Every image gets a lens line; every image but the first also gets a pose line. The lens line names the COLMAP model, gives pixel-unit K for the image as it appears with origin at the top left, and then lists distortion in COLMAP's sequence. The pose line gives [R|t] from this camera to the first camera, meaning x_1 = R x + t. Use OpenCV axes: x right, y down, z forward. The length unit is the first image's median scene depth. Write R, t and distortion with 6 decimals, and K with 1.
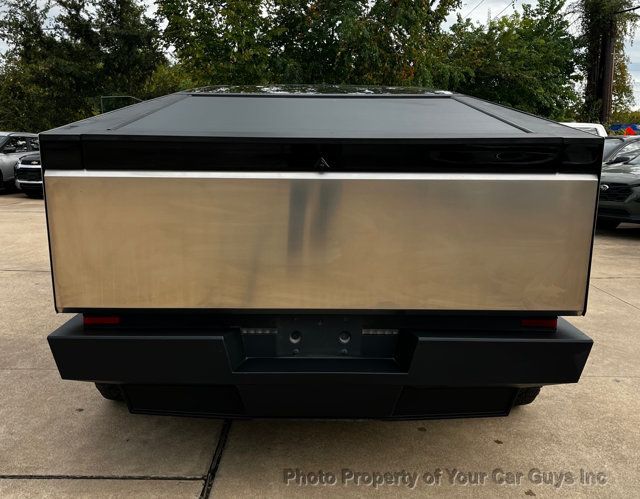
lens RADIAL K [[676.7, 0, 333.7], [0, 676.7, 235.7], [0, 0, 1]] dist [0.025133, -0.006948]
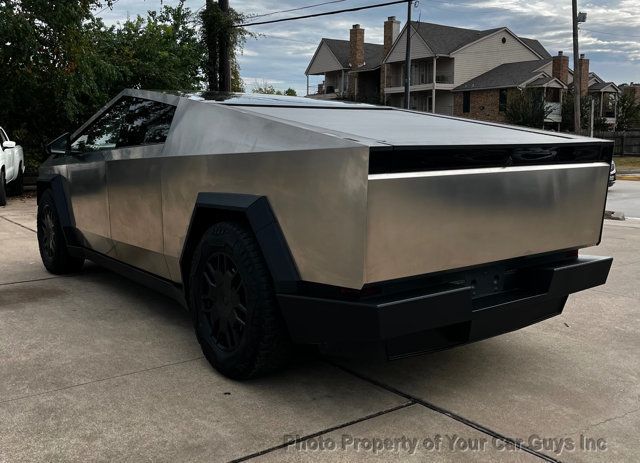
lens RADIAL K [[637.4, 0, 320.5], [0, 637.4, 222.1], [0, 0, 1]] dist [-0.003782, -0.003839]
pose [[0.810435, -0.089319, 0.578979, -0.854186], [0.088744, 0.995621, 0.029373, -0.038023], [-0.579067, 0.027576, 0.814813, 0.068341]]
